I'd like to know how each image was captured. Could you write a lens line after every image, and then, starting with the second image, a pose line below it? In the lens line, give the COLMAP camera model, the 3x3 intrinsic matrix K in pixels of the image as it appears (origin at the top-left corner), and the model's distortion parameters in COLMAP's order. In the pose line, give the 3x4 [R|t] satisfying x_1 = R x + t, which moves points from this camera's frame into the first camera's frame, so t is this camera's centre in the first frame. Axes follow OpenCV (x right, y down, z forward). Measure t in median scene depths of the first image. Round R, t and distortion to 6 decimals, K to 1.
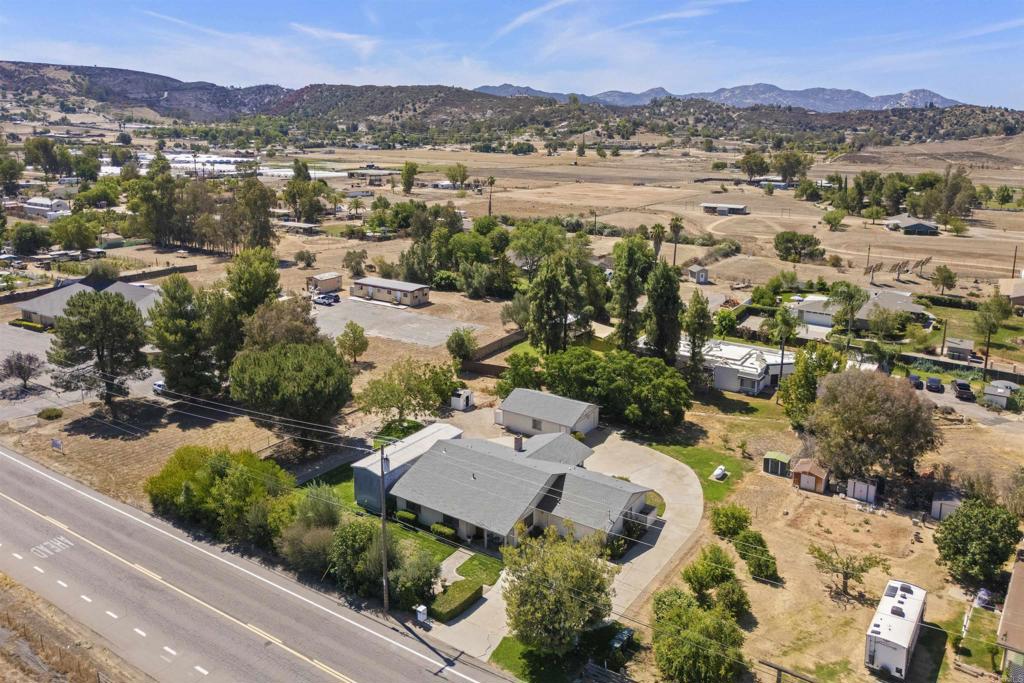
lens RADIAL K [[749.9, 0, 512.5], [0, 749.9, 304.3], [0, 0, 1]] dist [0.084262, -0.099804]
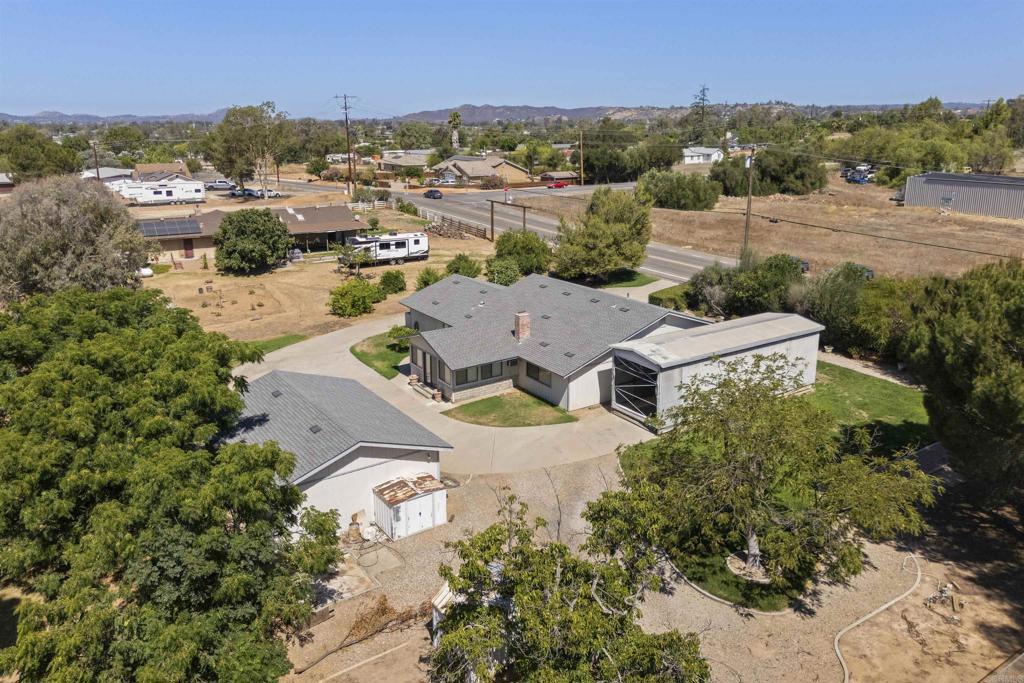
lens RADIAL K [[752.7, 0, 512.2], [0, 752.7, 312.0], [0, 0, 1]] dist [0.056664, -0.051061]
pose [[-0.924425, -0.096225, 0.369025, -0.046159], [0.086569, 0.889437, 0.448784, -0.018409], [-0.371409, 0.446813, -0.813888, 0.352740]]
